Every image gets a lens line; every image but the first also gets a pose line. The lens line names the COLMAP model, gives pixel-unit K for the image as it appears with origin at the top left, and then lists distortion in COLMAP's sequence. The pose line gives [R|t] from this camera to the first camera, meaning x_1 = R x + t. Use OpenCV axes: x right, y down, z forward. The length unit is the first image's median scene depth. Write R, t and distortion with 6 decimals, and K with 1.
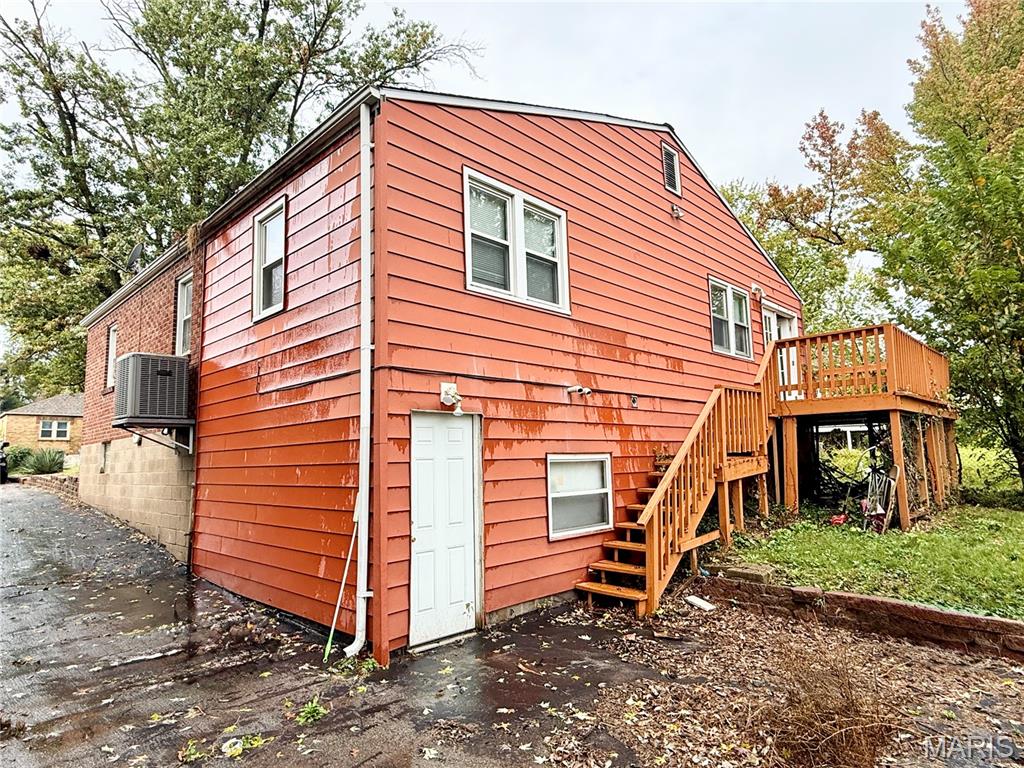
lens RADIAL K [[599.8, 0, 511.4], [0, 599.8, 383.7], [0, 0, 1]] dist [0.001168, -0.000461]
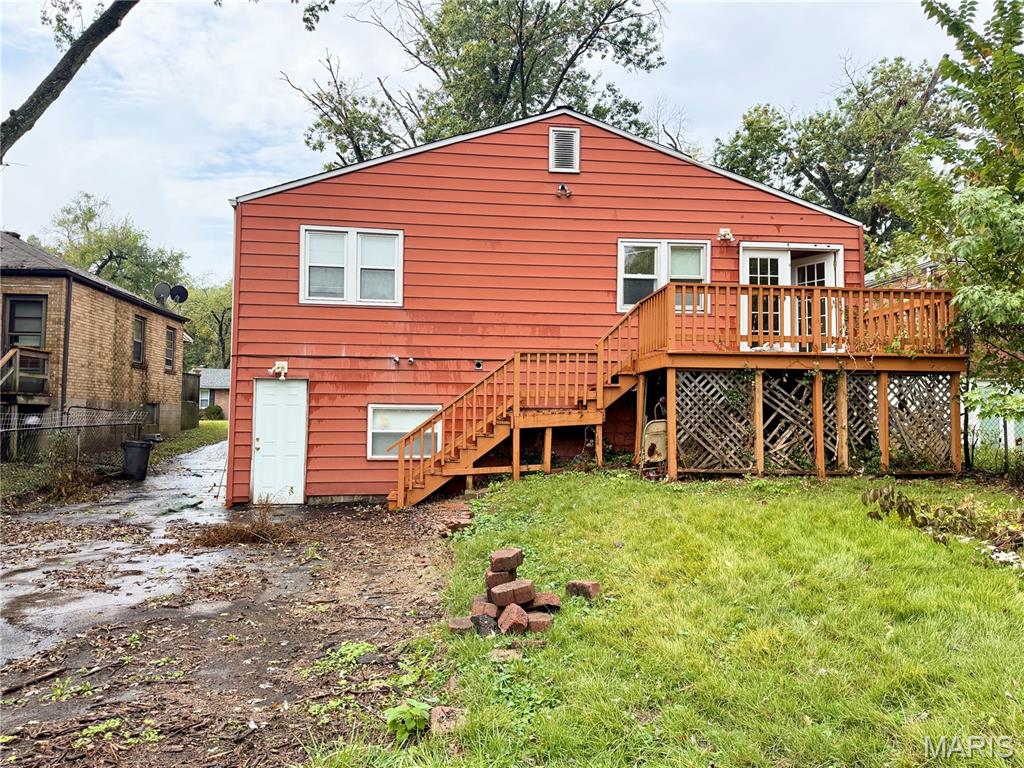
lens RADIAL K [[720.2, 0, 511.6], [0, 720.2, 385.9], [0, 0, 1]] dist [0.006207, 0.000134]
pose [[0.809633, 0.005539, -0.586910, 1.407098], [0.049198, 0.995796, 0.077266, -0.050413], [0.584871, -0.091432, 0.805957, -0.247966]]
